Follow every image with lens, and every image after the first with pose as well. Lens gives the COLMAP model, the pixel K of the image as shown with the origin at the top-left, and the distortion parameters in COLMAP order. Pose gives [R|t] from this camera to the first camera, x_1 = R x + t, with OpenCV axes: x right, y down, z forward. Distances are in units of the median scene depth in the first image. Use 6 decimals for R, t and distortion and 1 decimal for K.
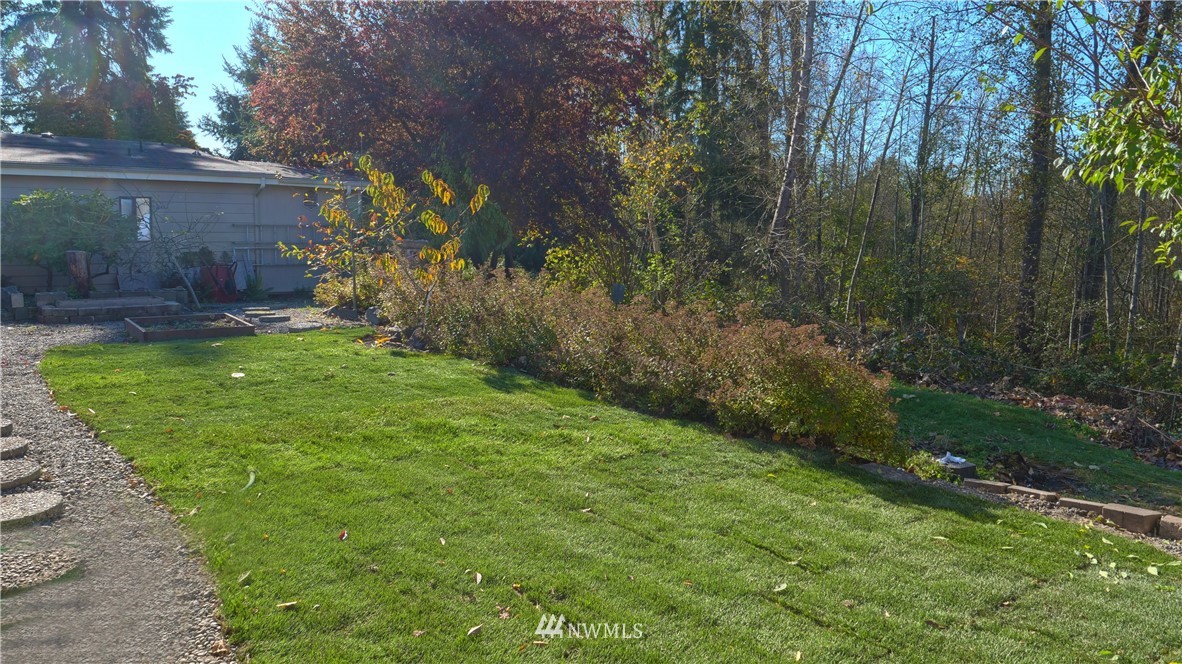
lens RADIAL K [[875.6, 0, 591.3], [0, 875.6, 330.2], [0, 0, 1]] dist [-0.037480, 0.004020]
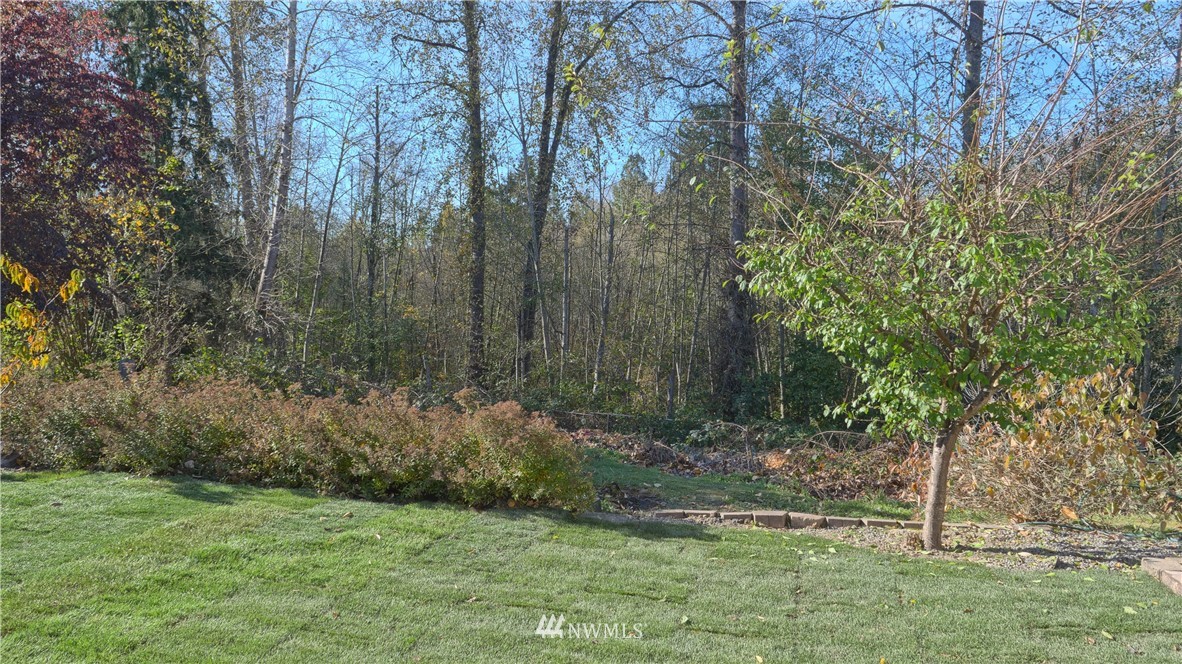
lens RADIAL K [[875.6, 0, 590.0], [0, 875.6, 336.2], [0, 0, 1]] dist [-0.037480, 0.004020]
pose [[0.788948, -0.053960, 0.612085, -0.424468], [0.080246, 0.996653, -0.015571, -0.076098], [-0.609197, 0.061402, 0.790638, 0.012467]]
